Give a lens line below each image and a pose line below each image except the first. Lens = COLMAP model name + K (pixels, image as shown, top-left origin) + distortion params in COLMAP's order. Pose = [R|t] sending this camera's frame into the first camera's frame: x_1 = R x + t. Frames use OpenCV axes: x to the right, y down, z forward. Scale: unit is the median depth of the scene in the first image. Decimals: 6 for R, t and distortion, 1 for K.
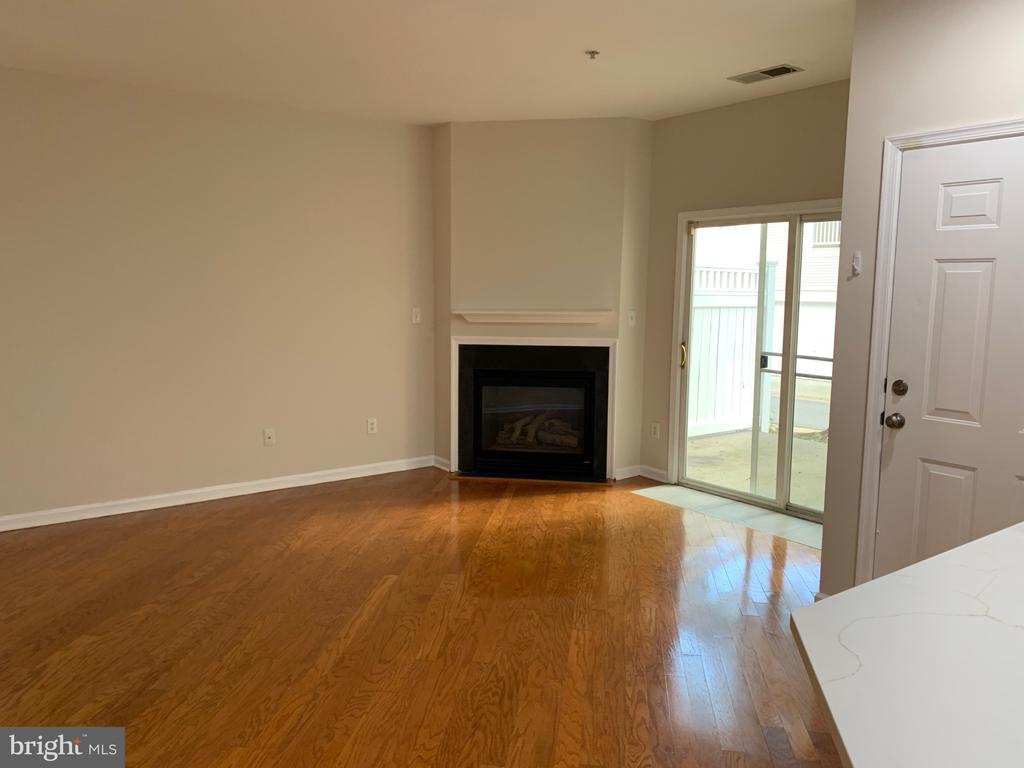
lens RADIAL K [[786.1, 0, 508.1], [0, 786.1, 384.3], [0, 0, 1]] dist [0.073987, -0.007618]
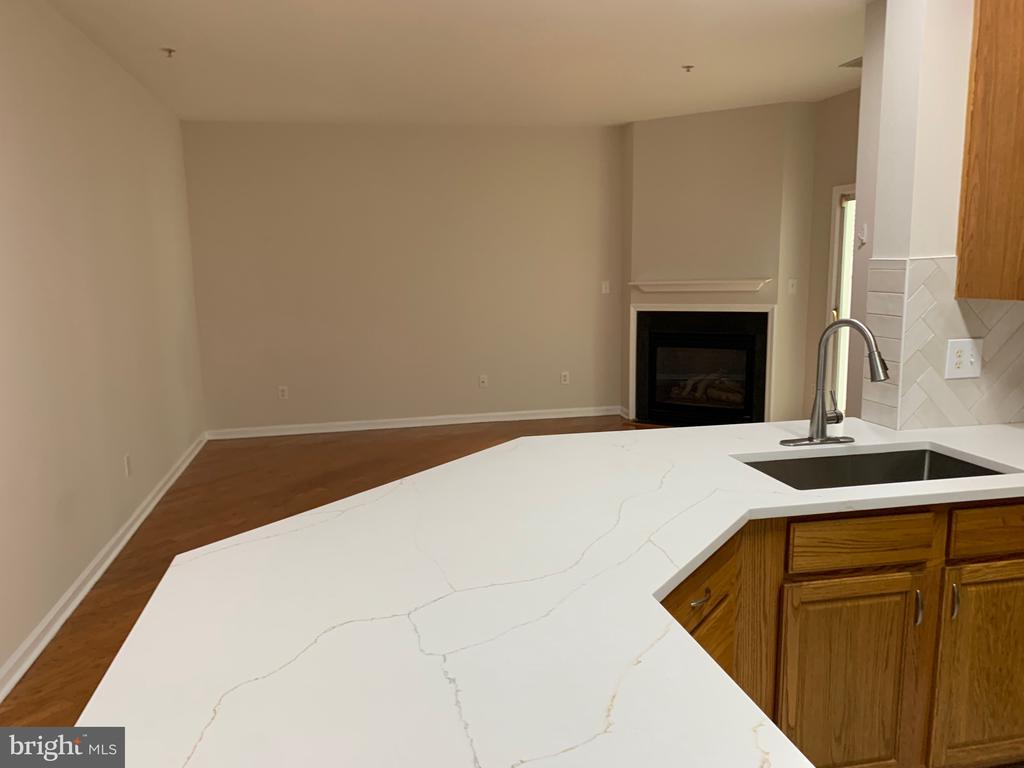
lens RADIAL K [[786.1, 0, 515.9], [0, 786.1, 383.9], [0, 0, 1]] dist [0.073987, -0.007618]
pose [[0.921709, 0.035224, -0.386279, 0.228958], [-0.023837, 0.999130, 0.034231, 0.021917], [0.387149, -0.022343, 0.921747, -0.156407]]
